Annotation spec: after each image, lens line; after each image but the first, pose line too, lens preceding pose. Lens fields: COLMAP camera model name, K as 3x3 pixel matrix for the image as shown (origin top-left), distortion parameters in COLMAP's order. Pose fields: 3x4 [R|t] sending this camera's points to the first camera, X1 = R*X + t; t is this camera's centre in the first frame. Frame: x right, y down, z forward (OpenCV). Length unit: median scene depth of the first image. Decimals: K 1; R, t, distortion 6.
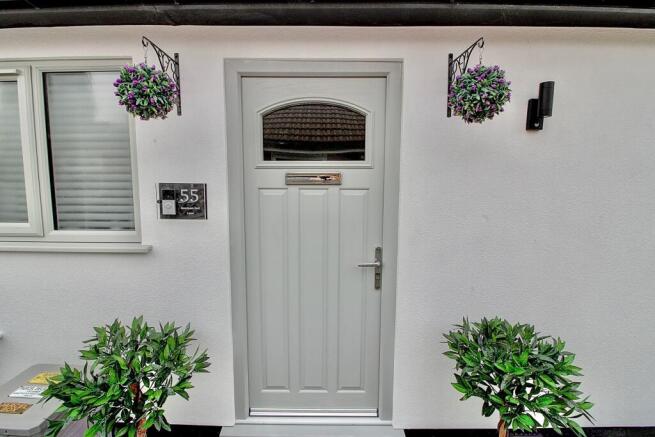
lens RADIAL K [[284.0, 0, 327.2], [0, 284.0, 203.5], [0, 0, 1]] dist [-0.002202, -0.010399]
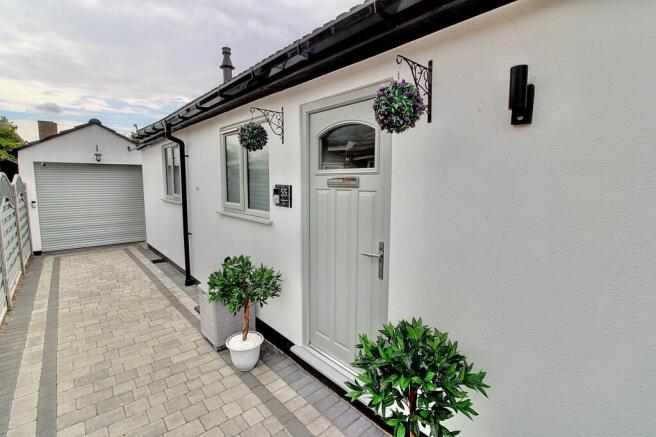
lens RADIAL K [[309.0, 0, 328.0], [0, 309.0, 218.5], [0, 0, 1]] dist [0.002233, -0.012867]
pose [[0.670018, 0.090171, -0.736848, 0.975174], [-0.076475, 0.995698, 0.052308, 0.009843], [0.738395, 0.021303, 0.674032, -0.014939]]
